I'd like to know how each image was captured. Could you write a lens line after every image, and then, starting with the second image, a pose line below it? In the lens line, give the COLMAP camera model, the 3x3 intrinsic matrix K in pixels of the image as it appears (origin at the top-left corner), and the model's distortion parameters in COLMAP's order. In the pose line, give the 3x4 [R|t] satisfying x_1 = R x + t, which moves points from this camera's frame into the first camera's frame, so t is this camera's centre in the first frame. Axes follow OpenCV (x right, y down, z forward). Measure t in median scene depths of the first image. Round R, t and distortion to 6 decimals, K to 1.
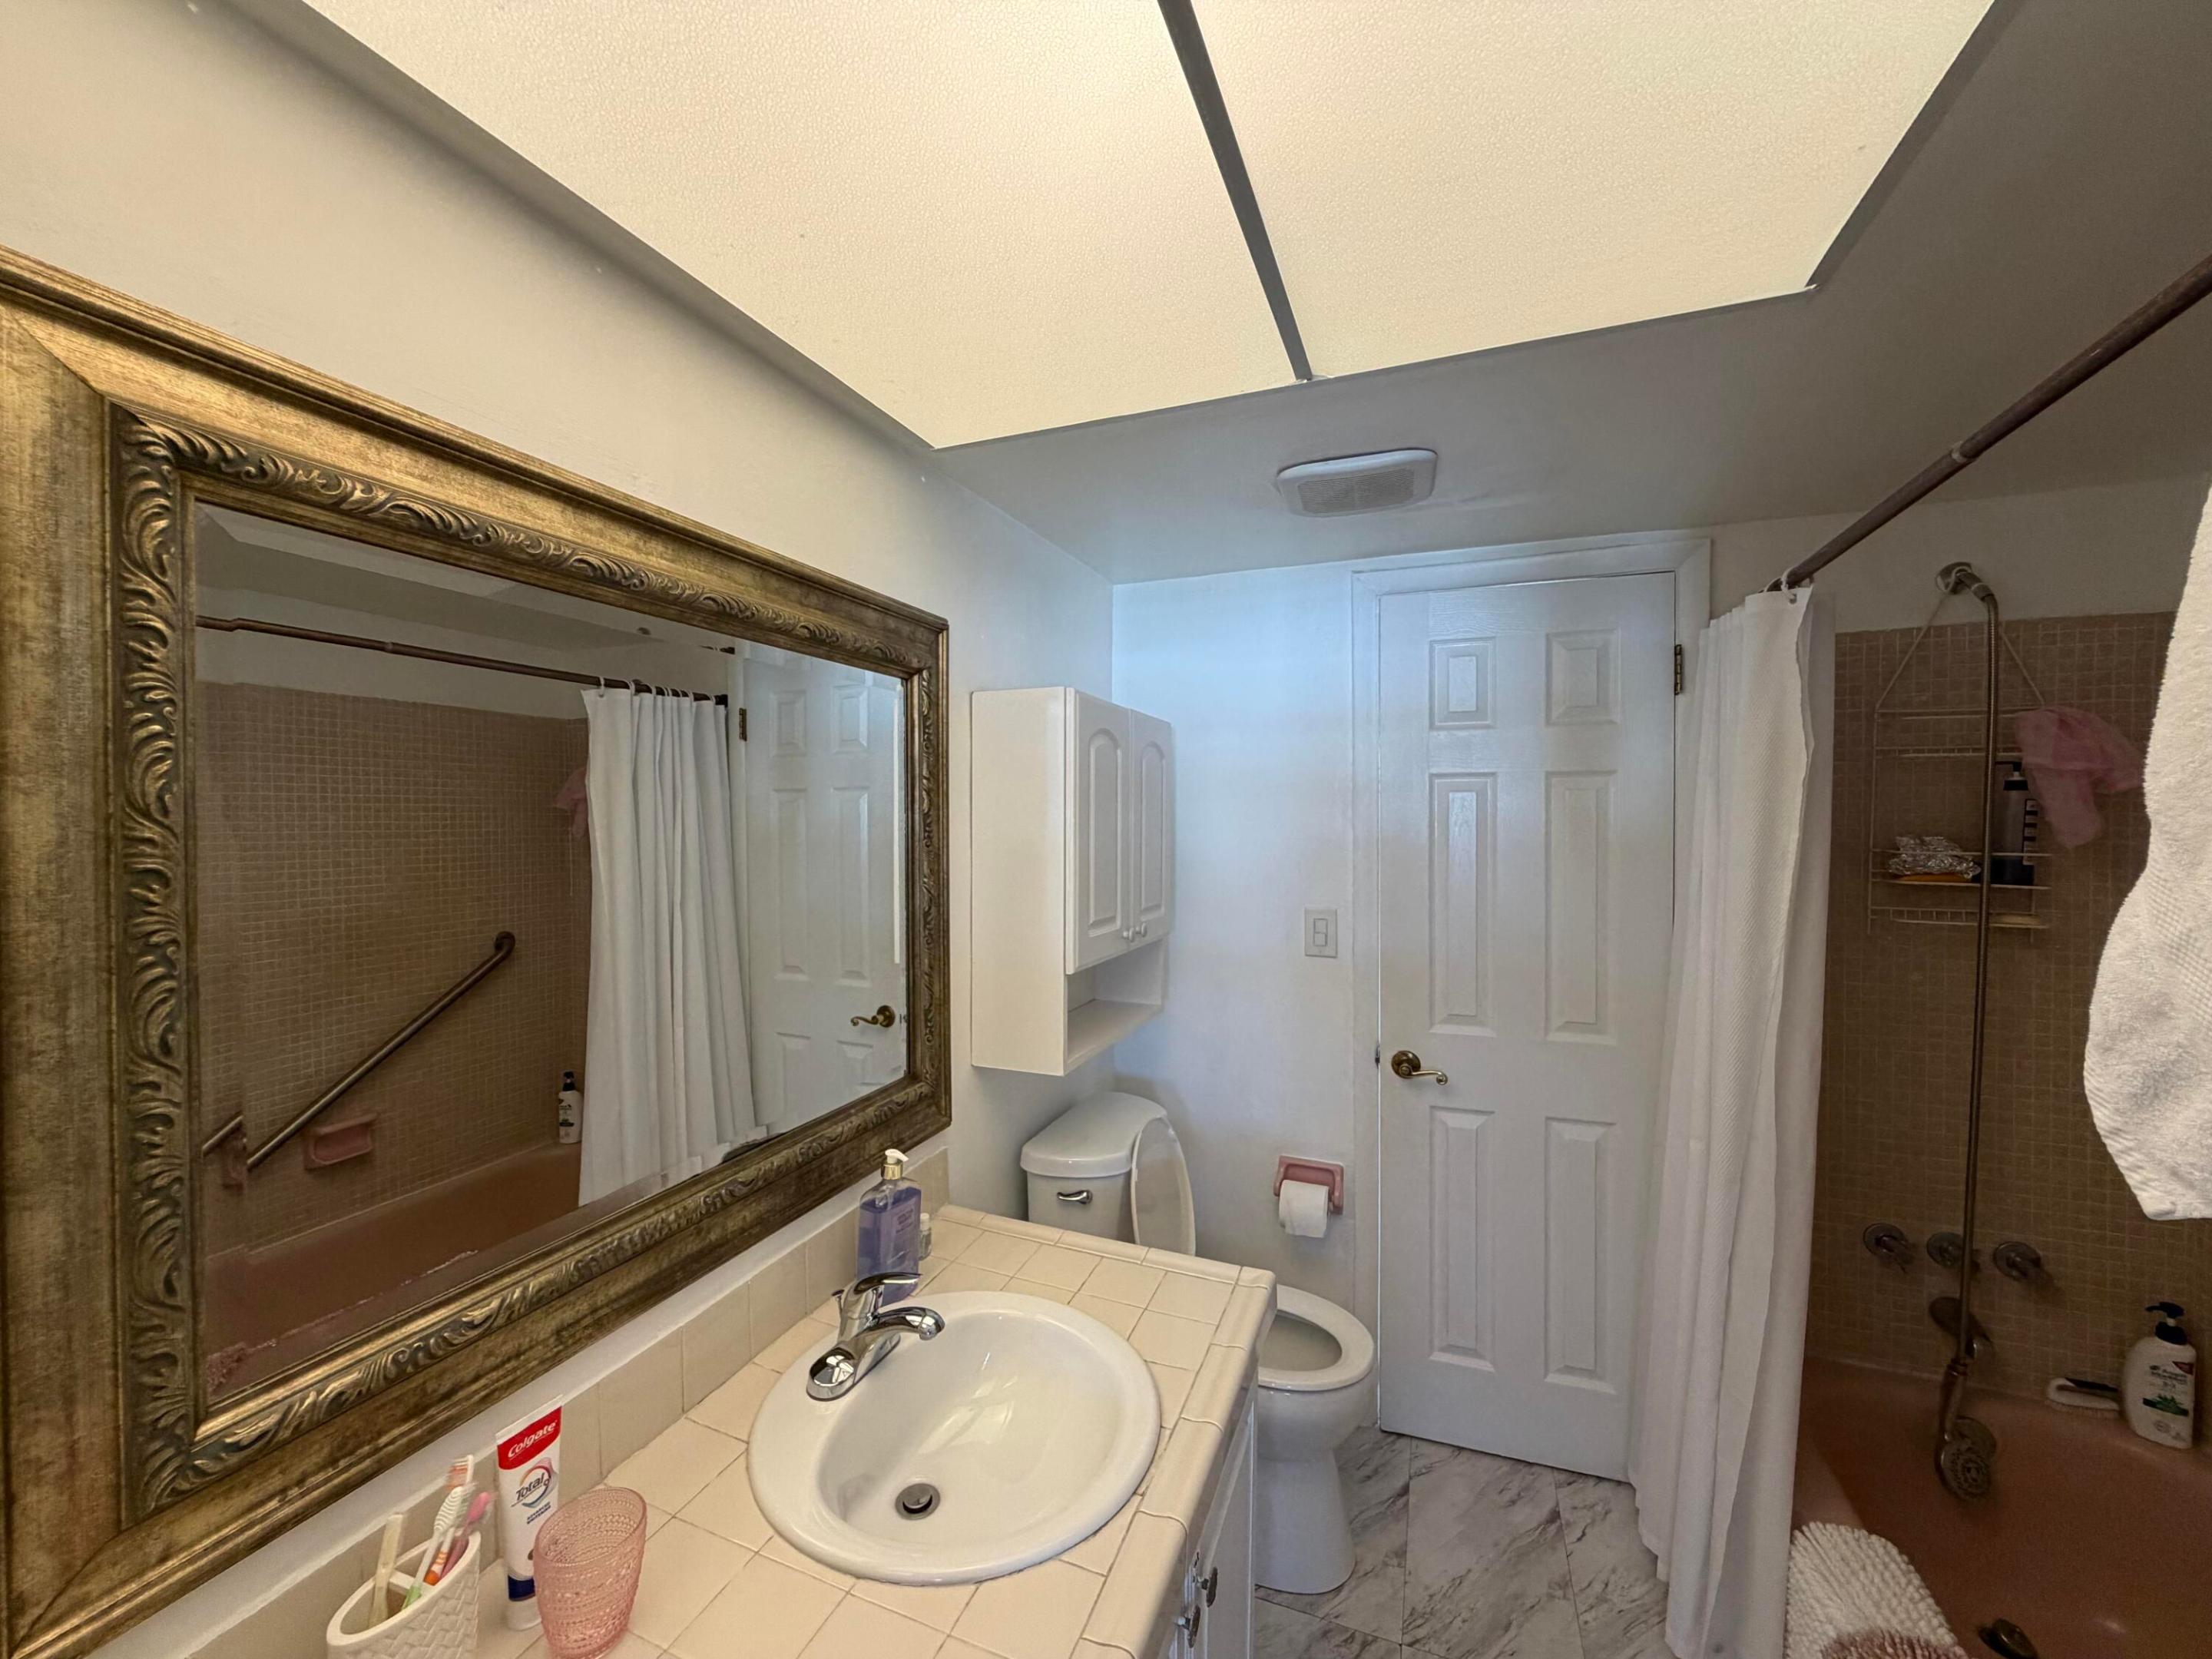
lens RADIAL K [[878.7, 0, 1099.2], [0, 878.7, 831.3], [0, 0, 1]] dist [-0.000537, 0.000212]
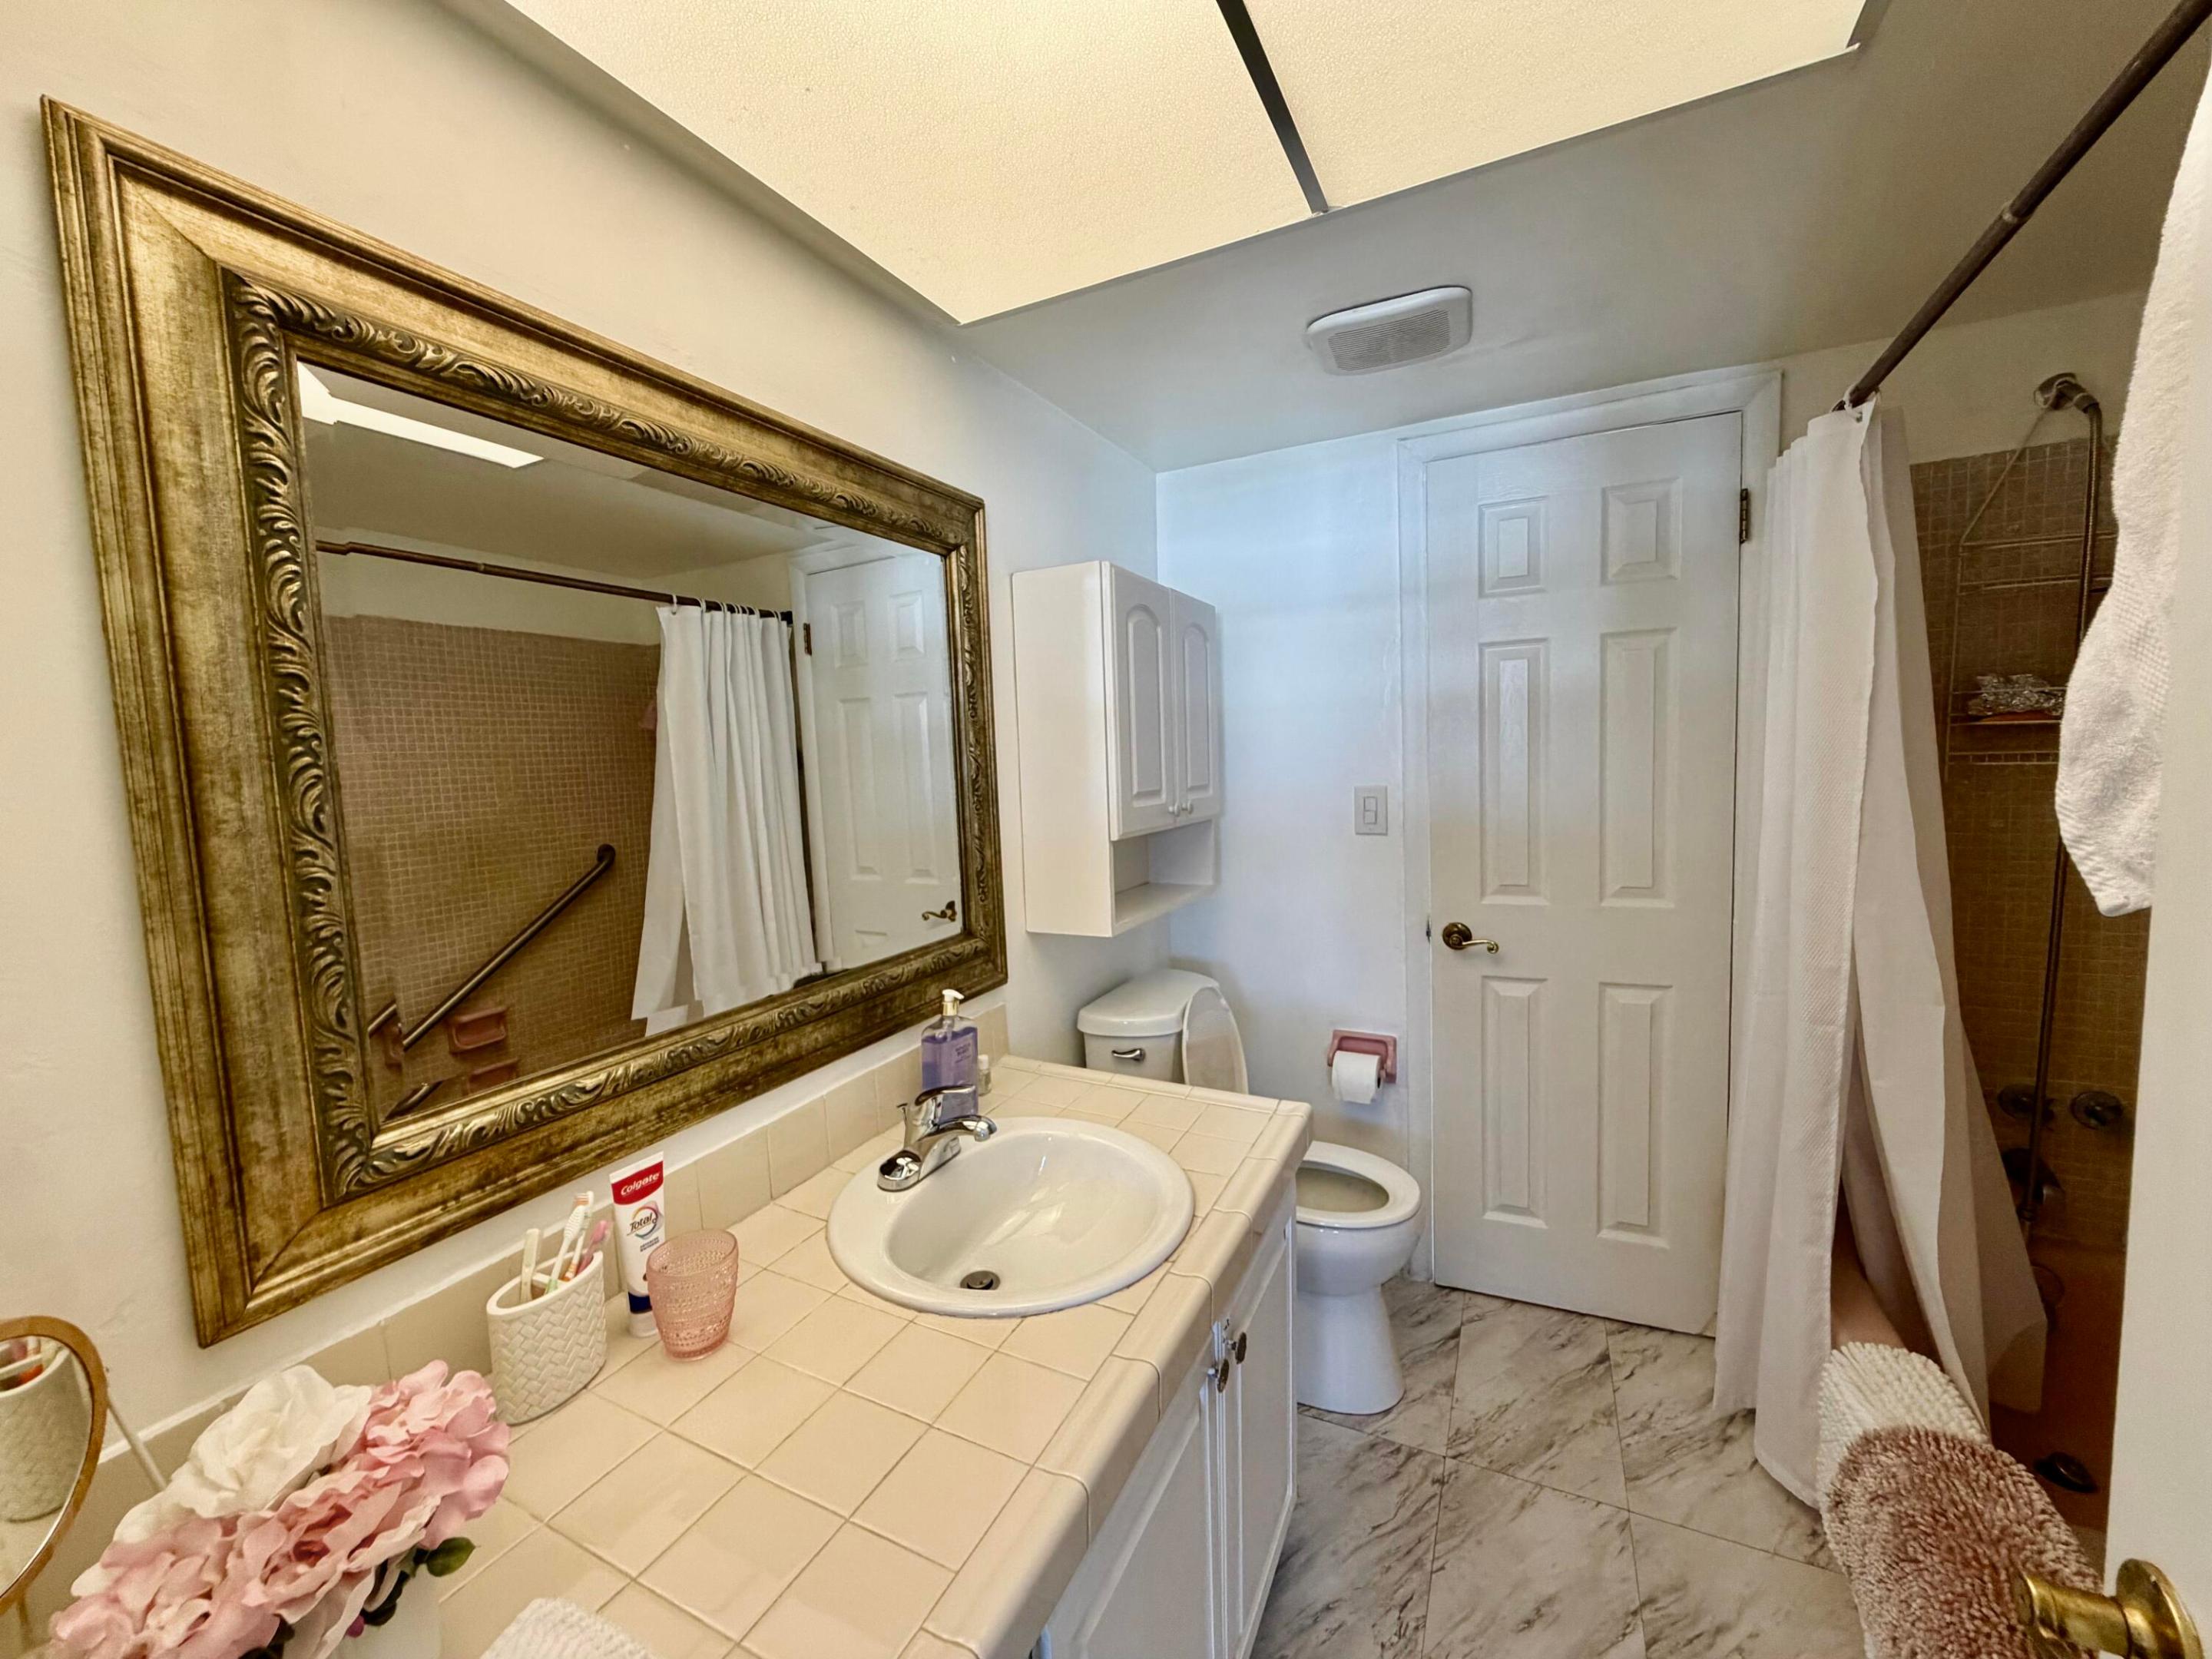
lens RADIAL K [[878.7, 0, 1099.0], [0, 878.7, 829.7], [0, 0, 1]] dist [-0.000537, 0.000212]
pose [[0.995840, -0.029184, -0.086317, 0.038500], [0.035171, 0.997019, 0.068675, 0.076706], [0.084055, -0.071425, 0.993898, -0.039066]]
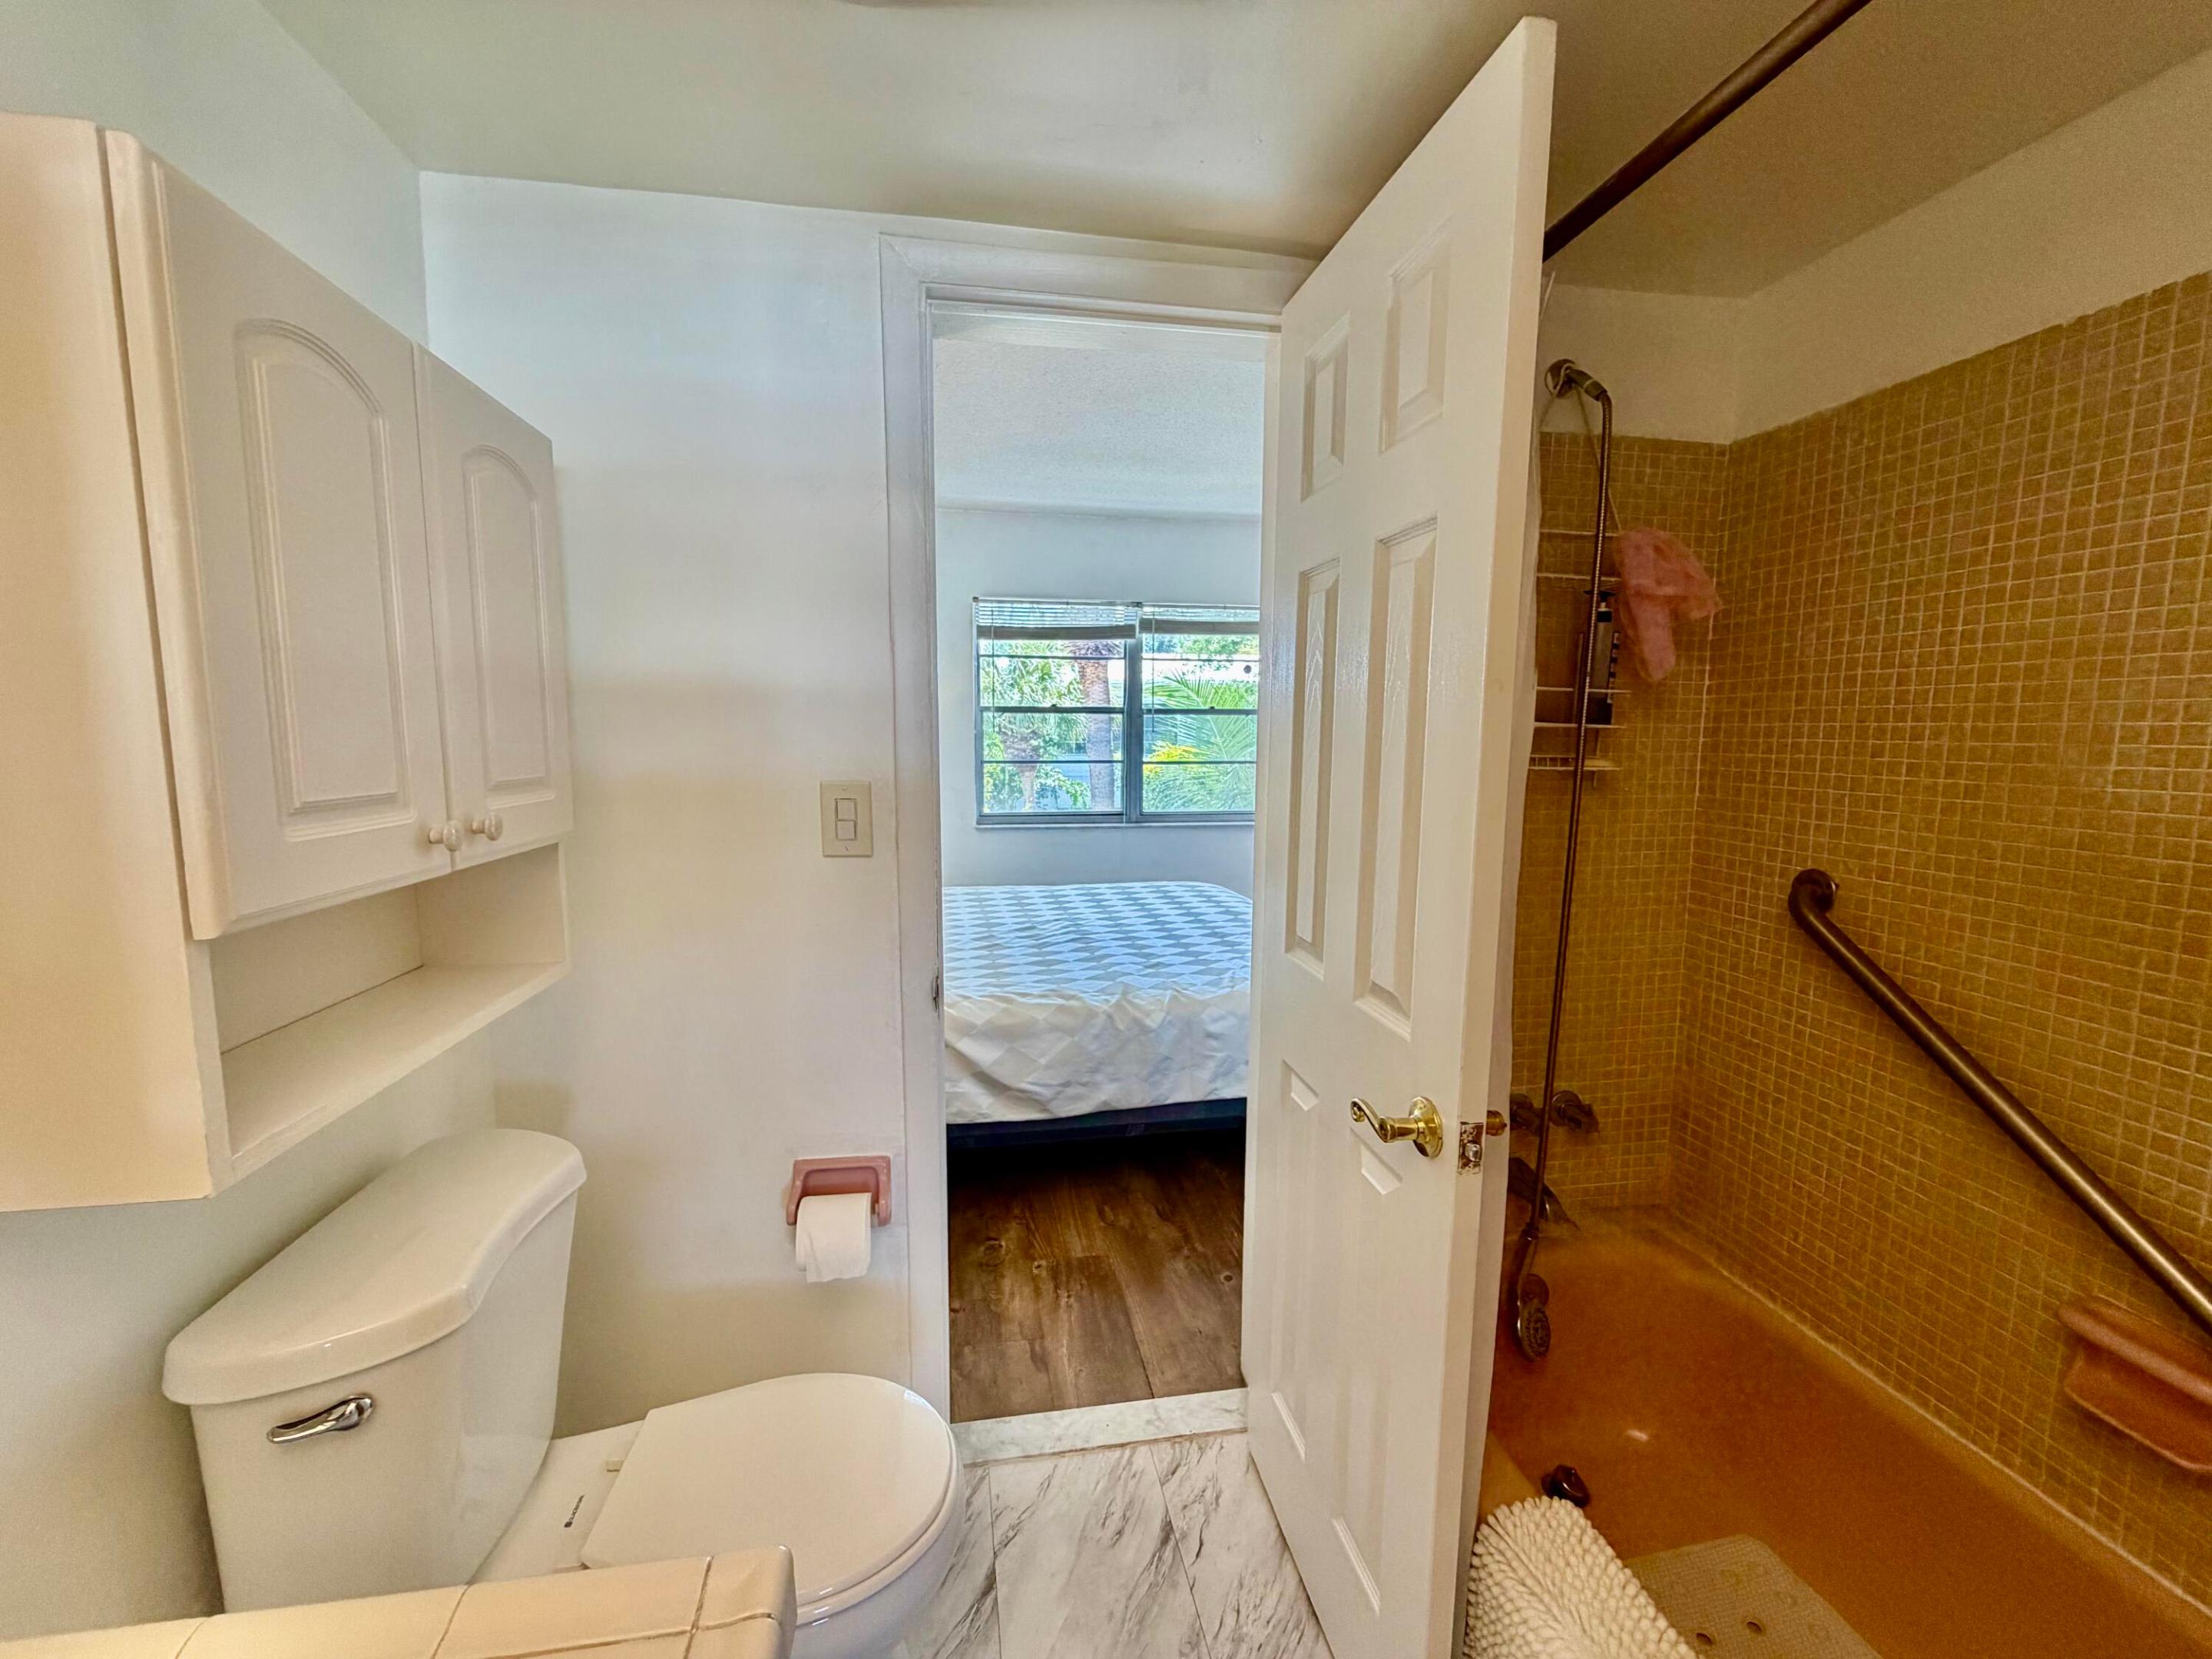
lens RADIAL K [[878.7, 0, 1098.1], [0, 878.7, 830.6], [0, 0, 1]] dist [-0.000537, 0.000212]
pose [[0.856552, -0.054325, 0.513193, 0.104439], [0.000323, 0.994500, 0.104735, 0.074895], [-0.516061, -0.089545, 0.851859, 0.472222]]
